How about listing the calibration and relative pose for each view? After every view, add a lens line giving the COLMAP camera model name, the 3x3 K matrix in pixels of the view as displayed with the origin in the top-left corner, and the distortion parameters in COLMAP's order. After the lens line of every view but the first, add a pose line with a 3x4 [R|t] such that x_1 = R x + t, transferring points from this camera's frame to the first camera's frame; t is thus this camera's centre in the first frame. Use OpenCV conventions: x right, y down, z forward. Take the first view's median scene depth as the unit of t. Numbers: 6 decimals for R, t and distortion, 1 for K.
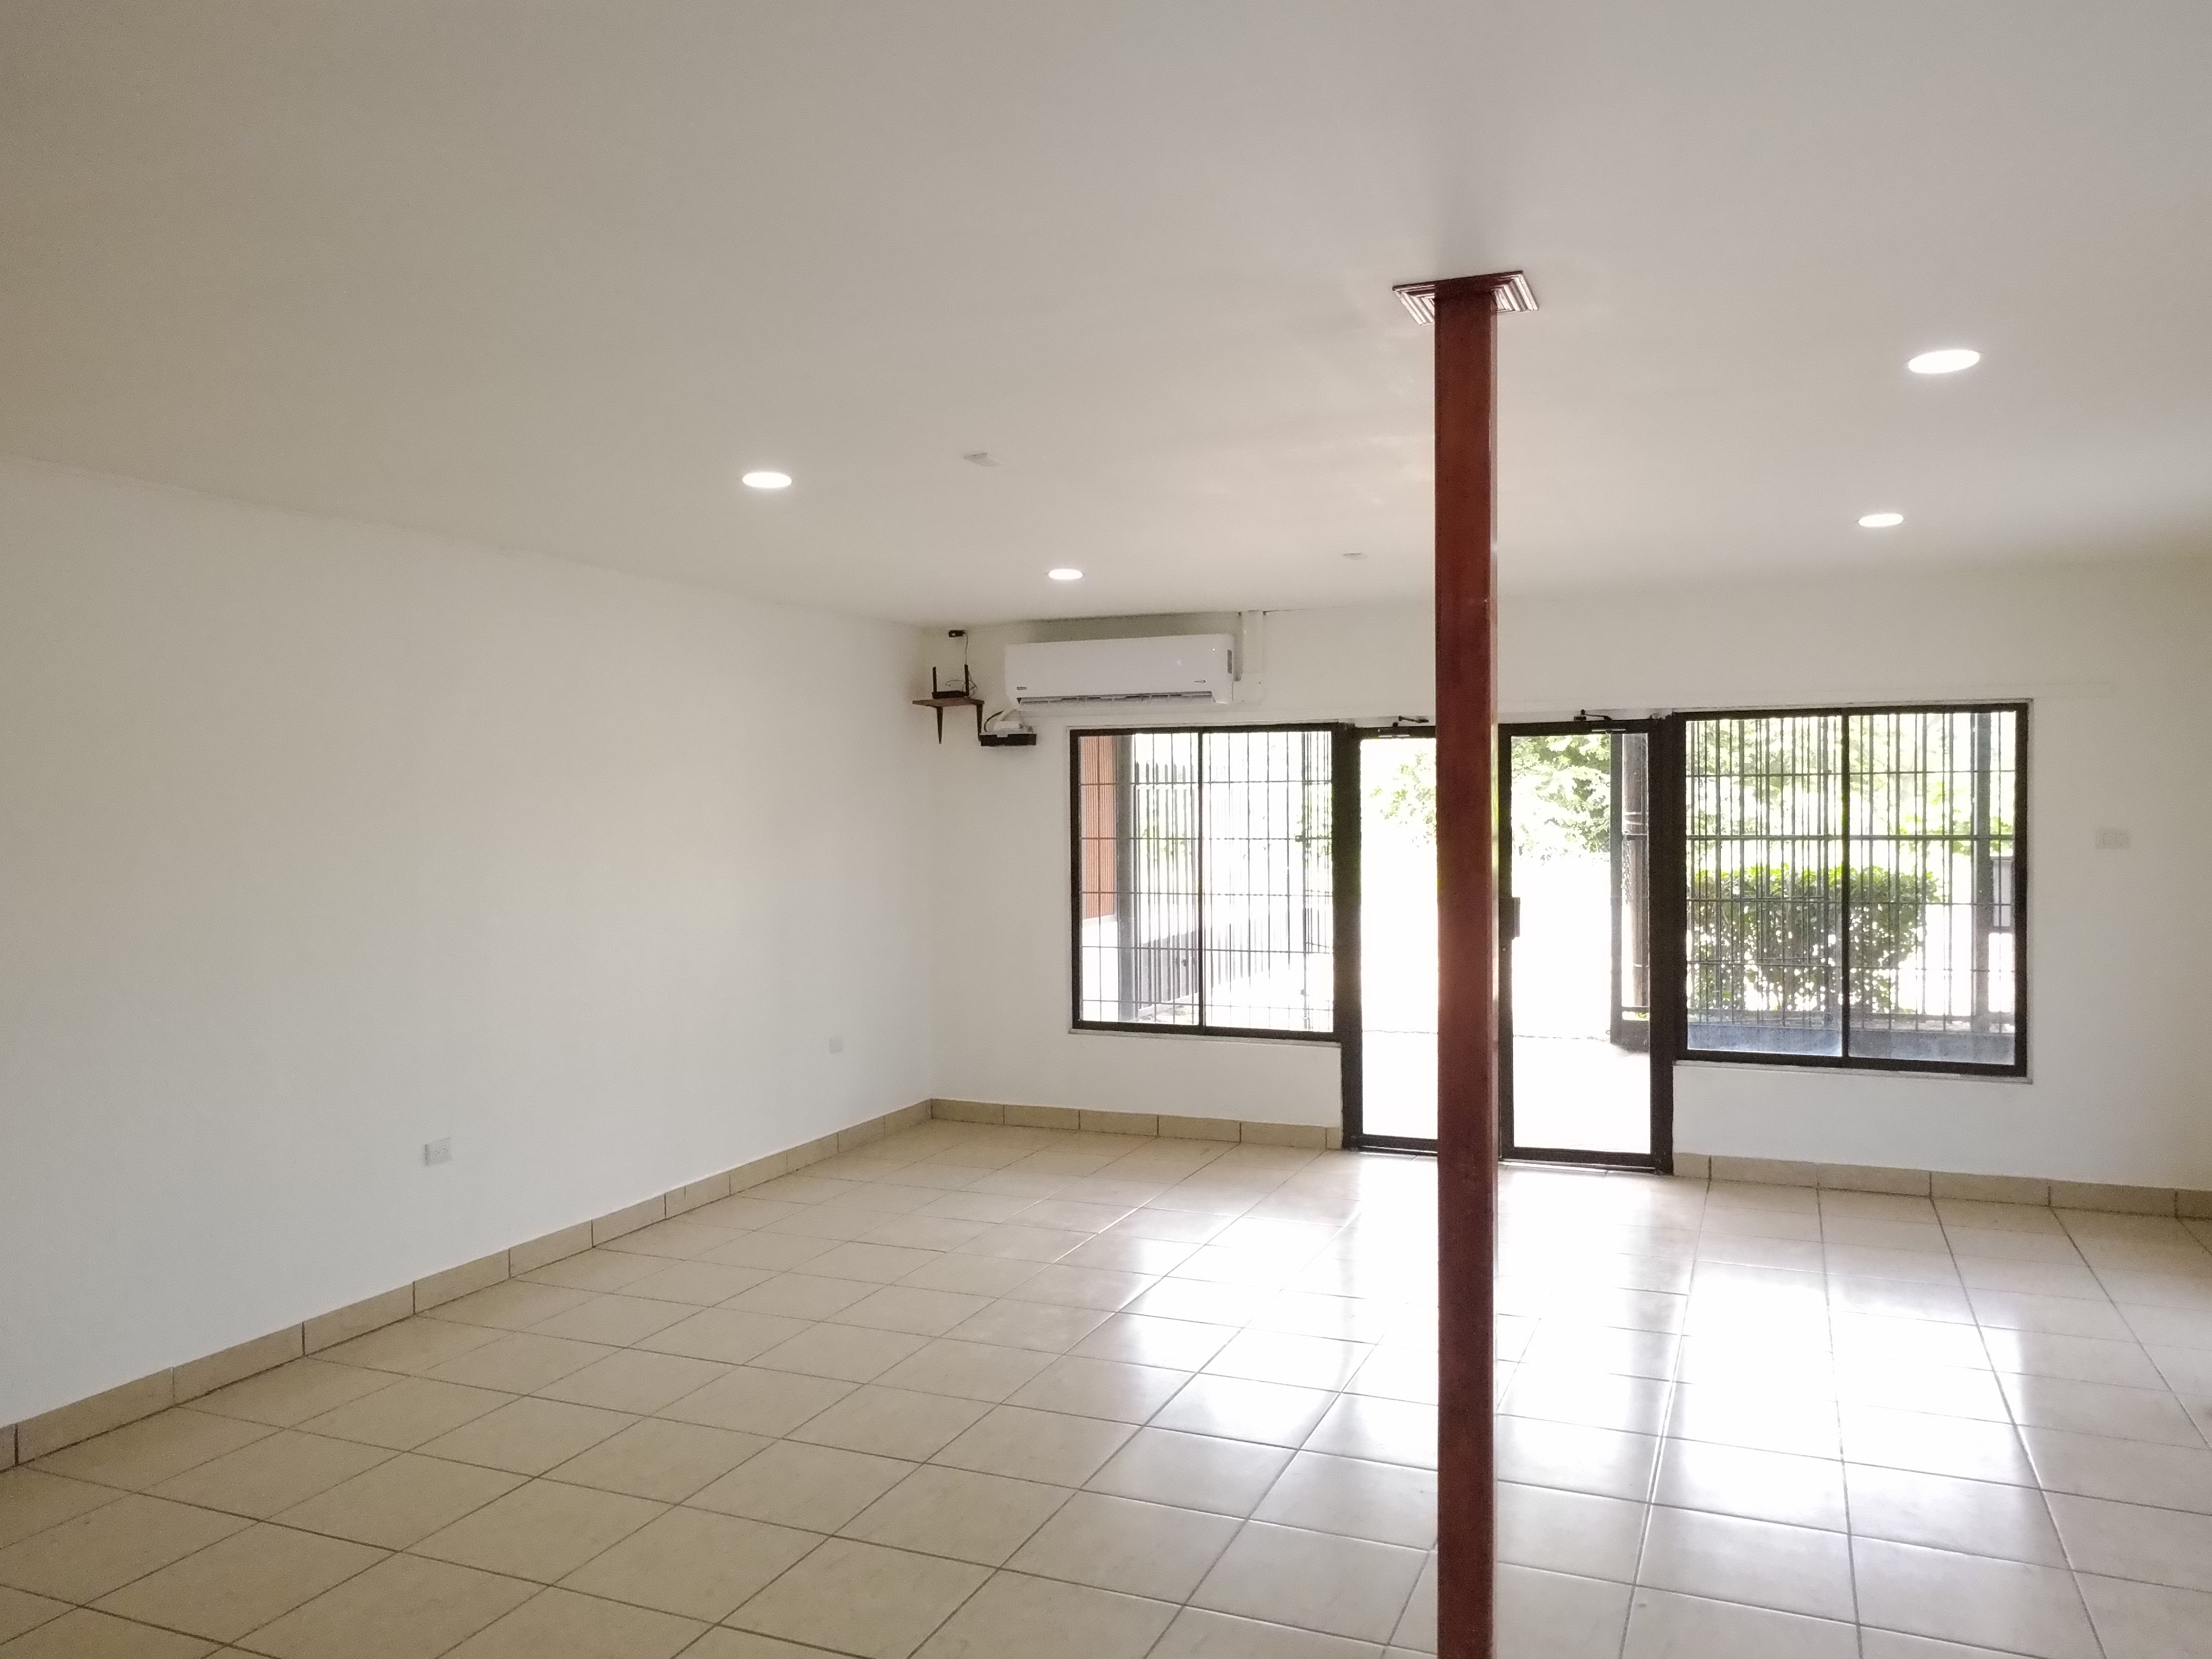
lens RADIAL K [[1619.4, 0, 1109.3], [0, 1619.4, 826.6], [0, 0, 1]] dist [-0.006303, 0.017628]
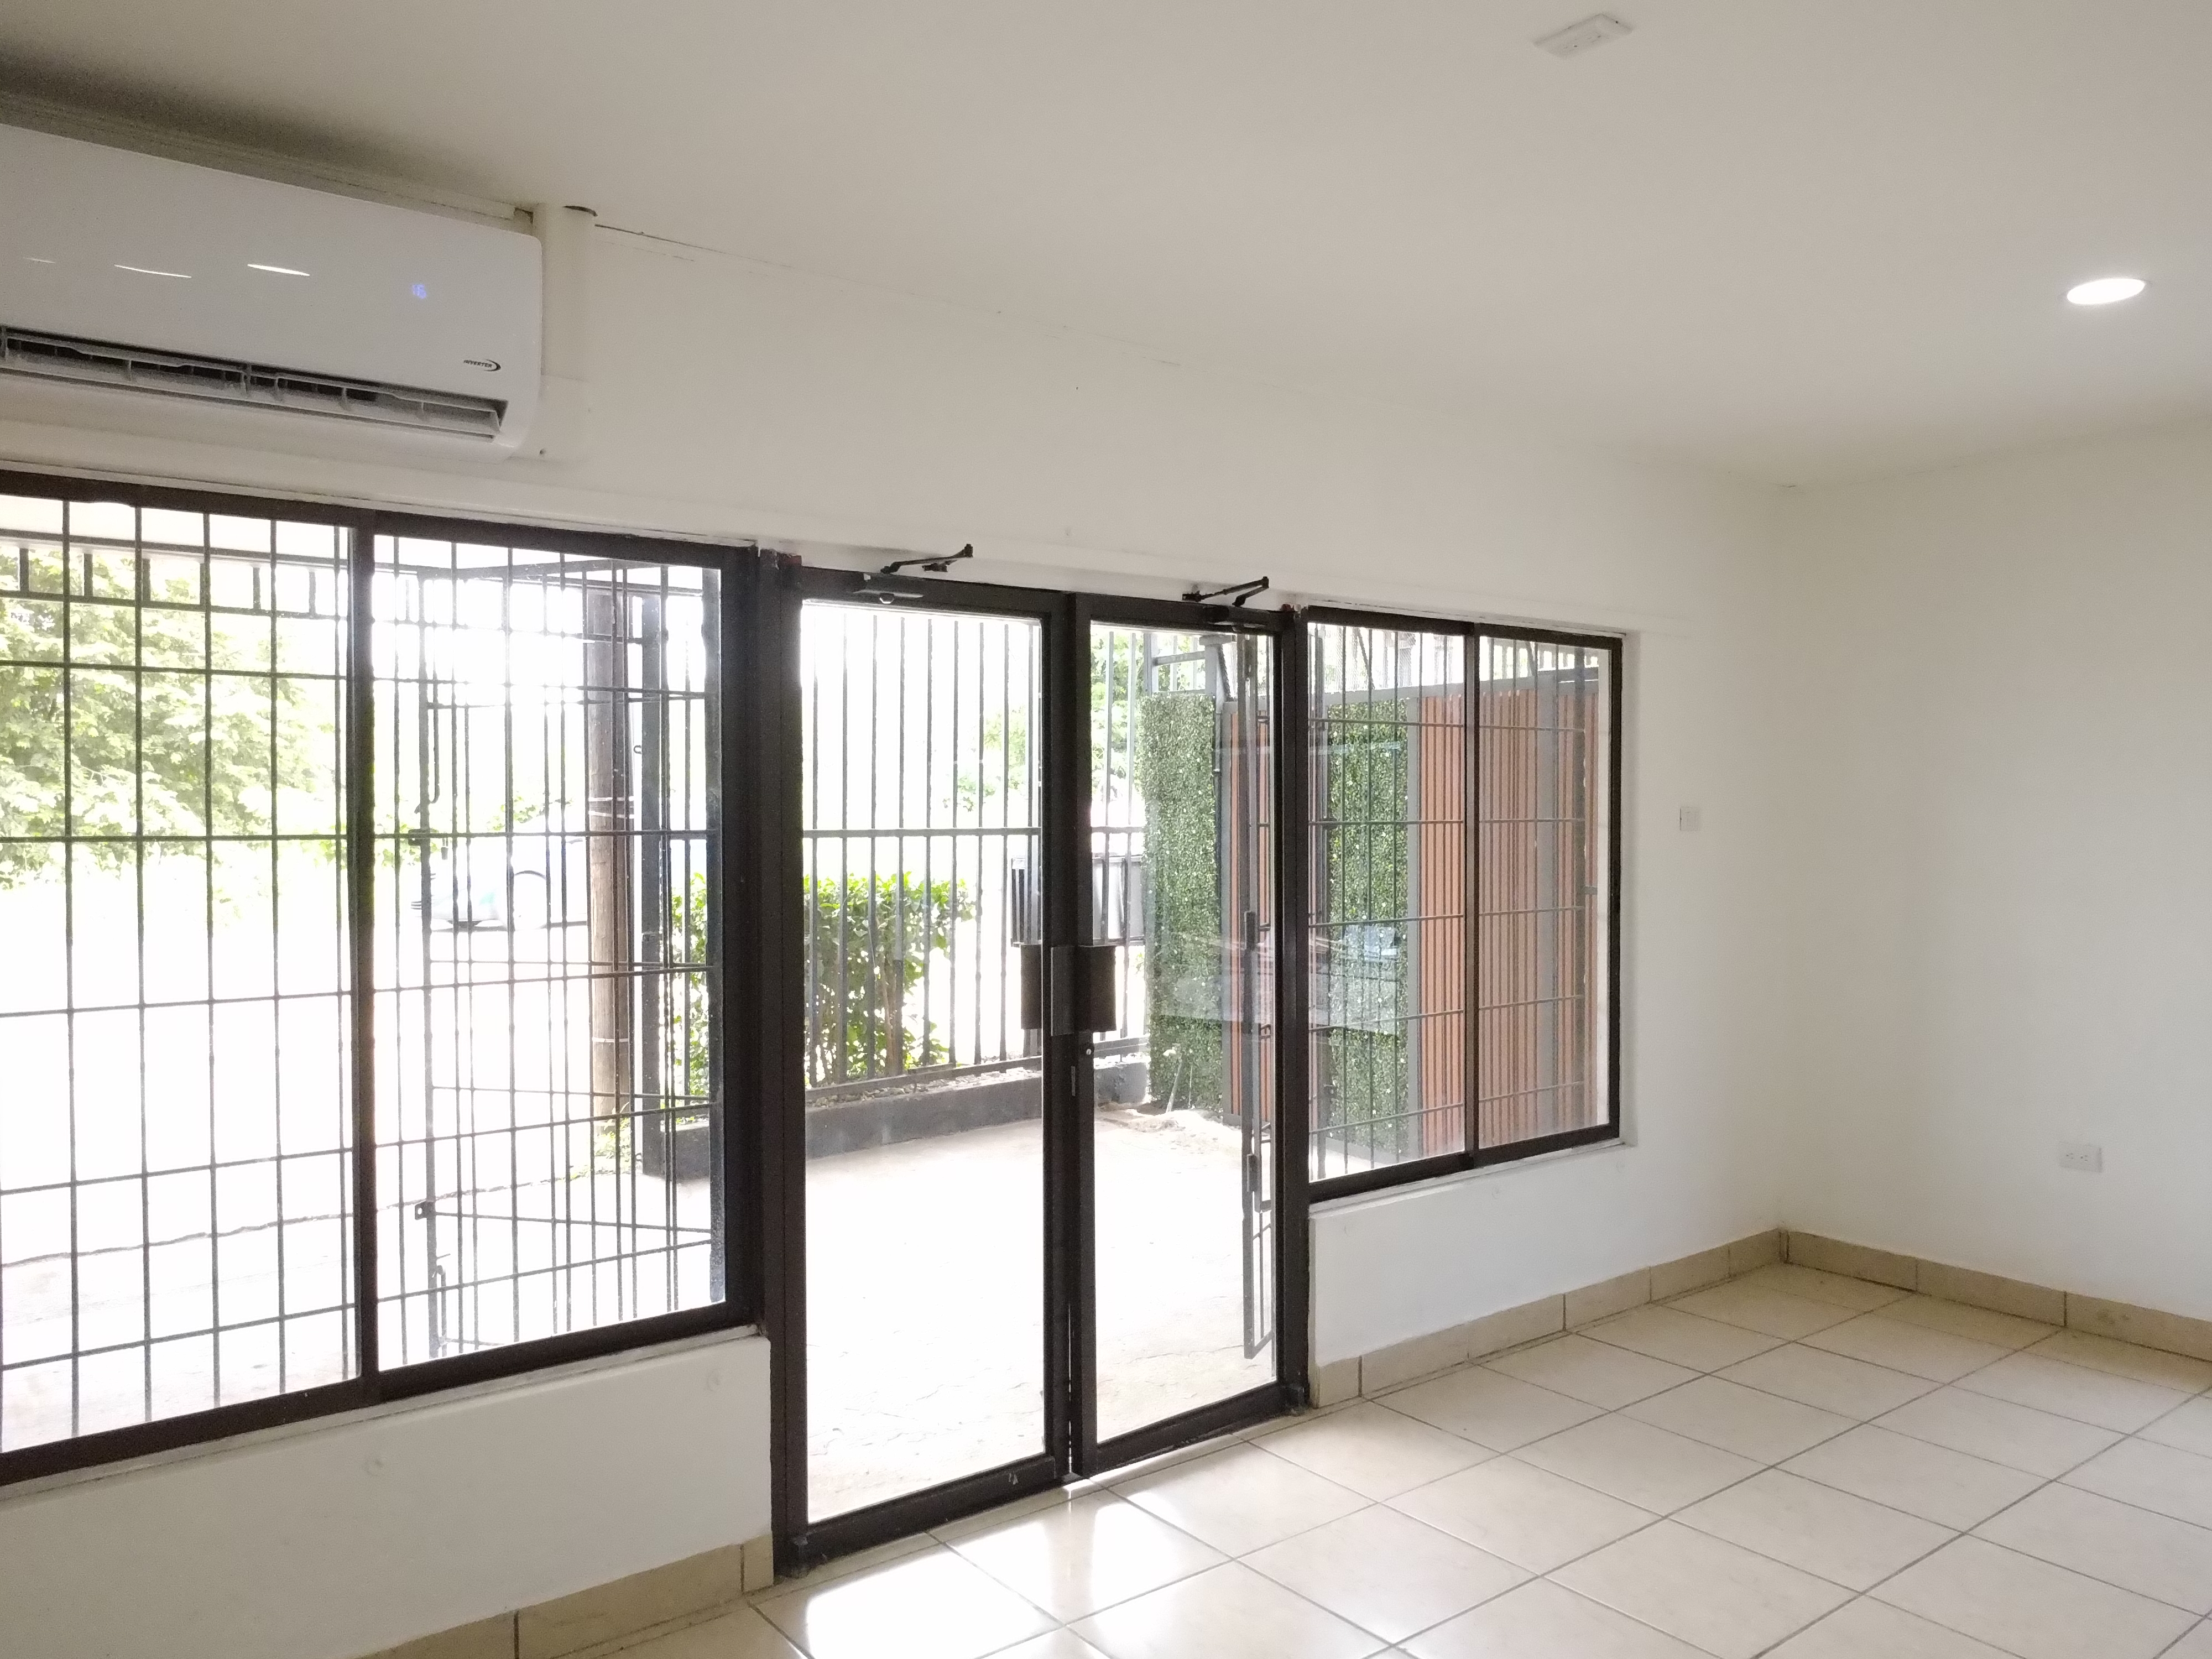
lens RADIAL K [[1619.4, 0, 1105.0], [0, 1619.4, 827.0], [0, 0, 1]] dist [-0.006303, 0.017628]
pose [[0.486823, -0.002855, 0.873496, -0.175078], [0.011285, 0.999932, -0.003021, 0.008946], [-0.873428, 0.011328, 0.486822, 0.716362]]
